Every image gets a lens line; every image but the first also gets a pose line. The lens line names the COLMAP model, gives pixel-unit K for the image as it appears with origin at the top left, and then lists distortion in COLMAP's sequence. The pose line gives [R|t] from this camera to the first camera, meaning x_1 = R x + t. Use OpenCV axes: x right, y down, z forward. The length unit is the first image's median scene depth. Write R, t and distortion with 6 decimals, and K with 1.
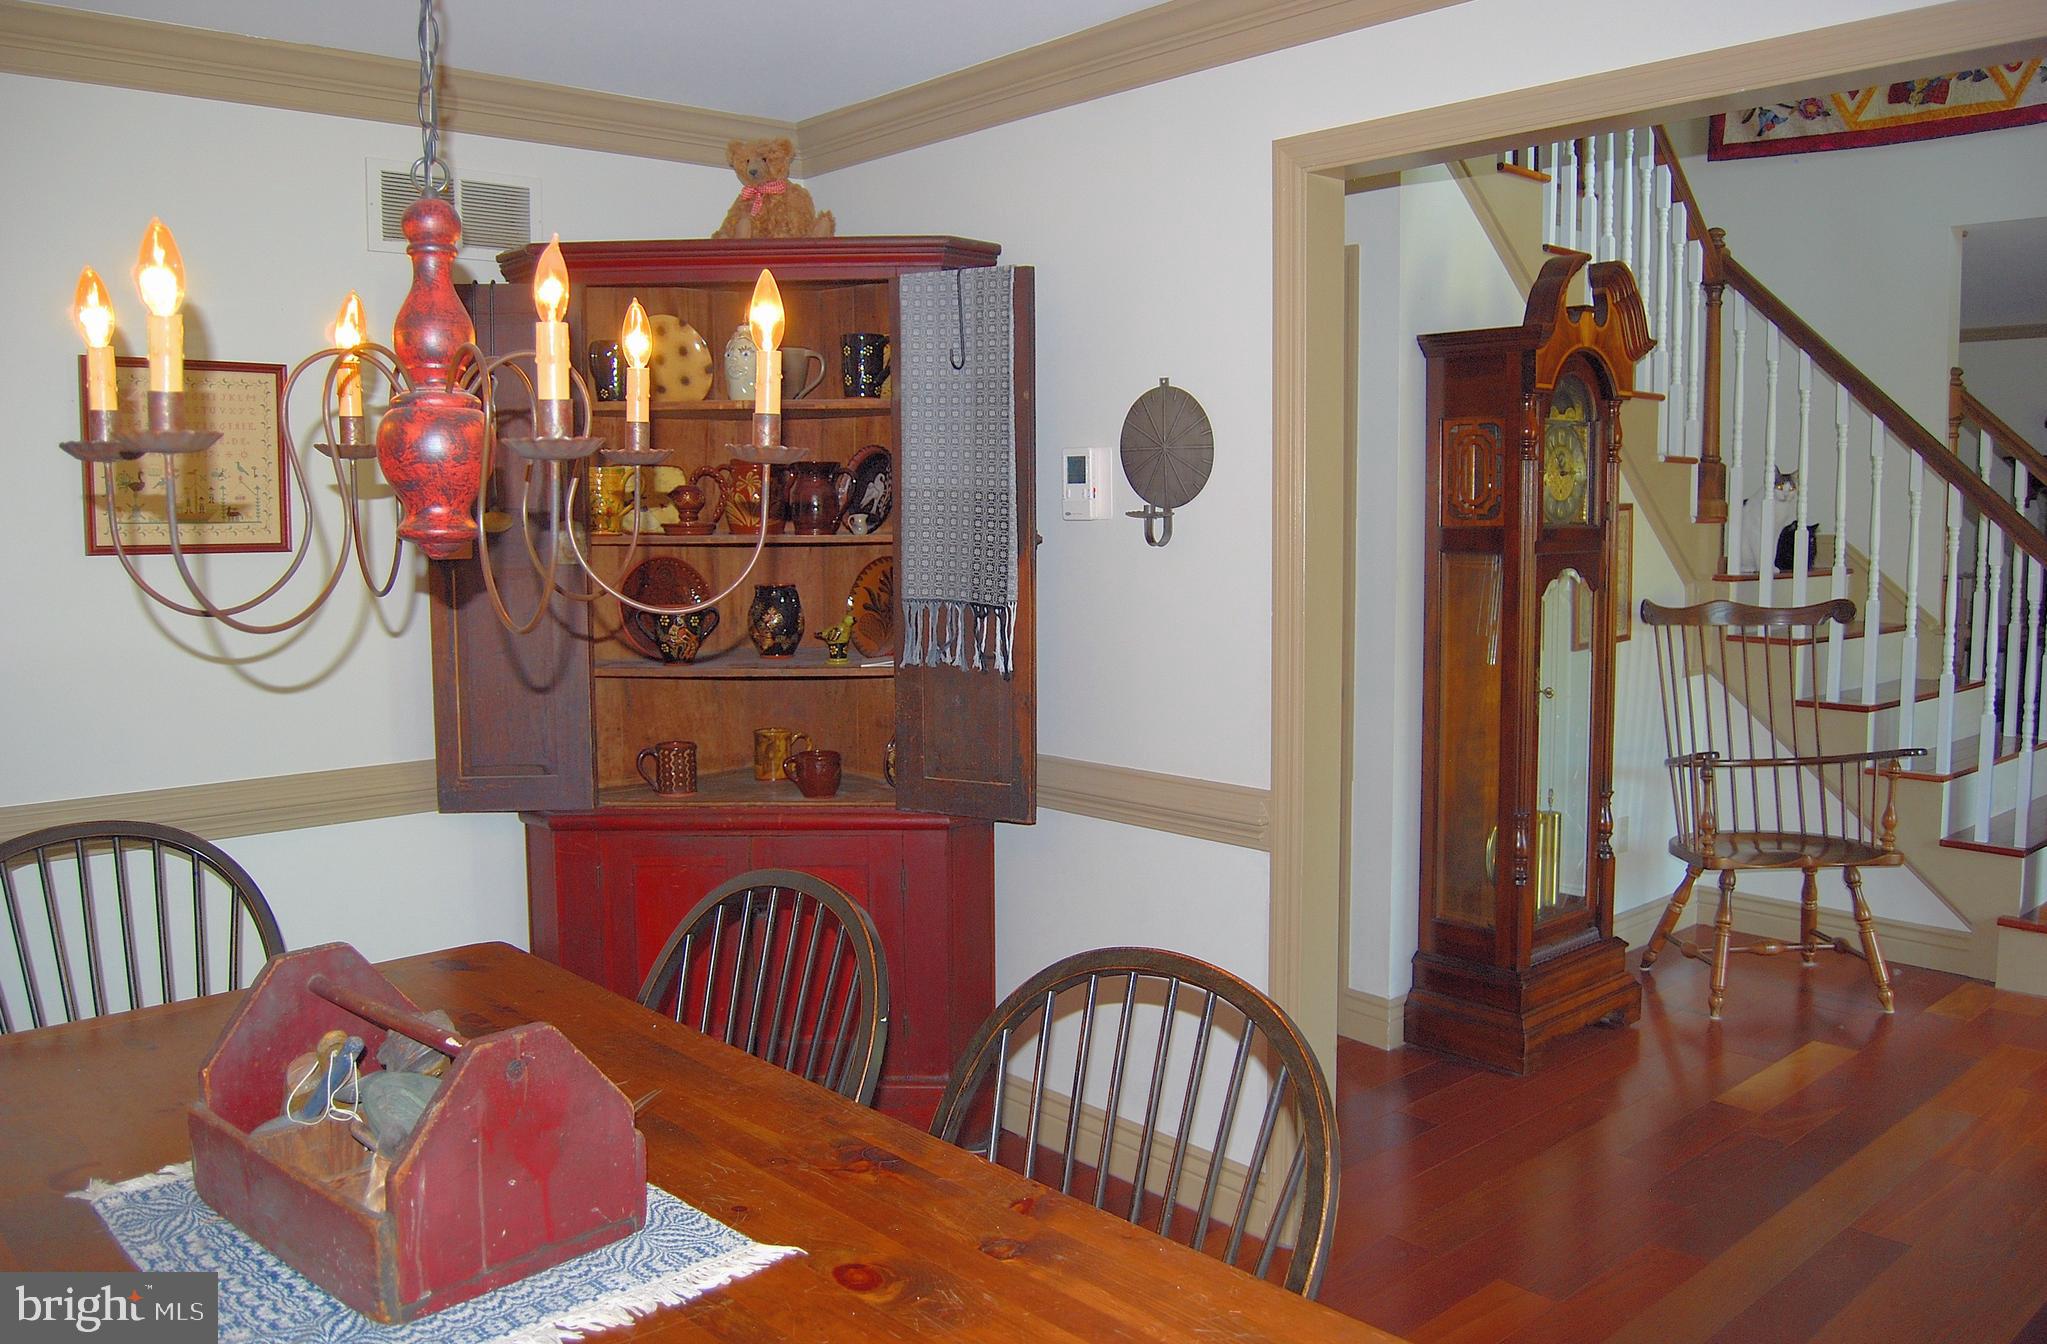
lens RADIAL K [[1609.3, 0, 1030.4], [0, 1609.3, 639.6], [0, 0, 1]] dist [-0.085954, 0.036377]
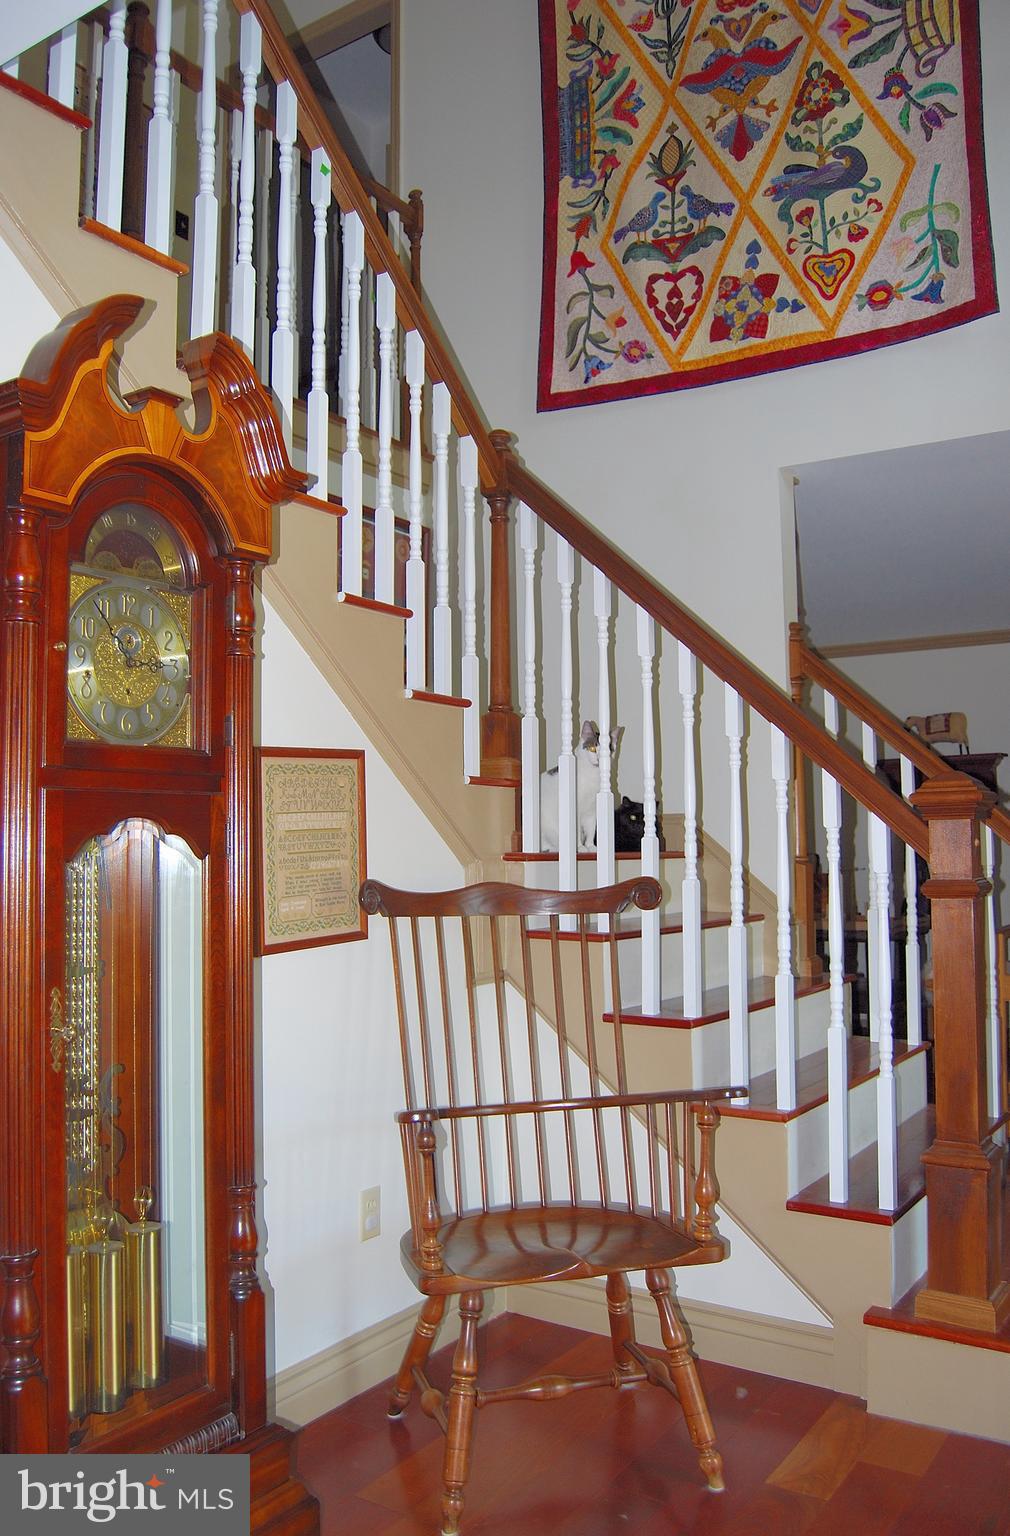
lens RADIAL K [[1207.6, 0, 508.8], [0, 1207.6, 765.1], [0, 0, 1]] dist [-0.085954, 0.036377]
pose [[0.971165, 0.009305, 0.238228, 0.306243], [0.027512, 0.988189, -0.150752, 0.006015], [-0.236817, 0.152959, 0.959438, 0.446541]]
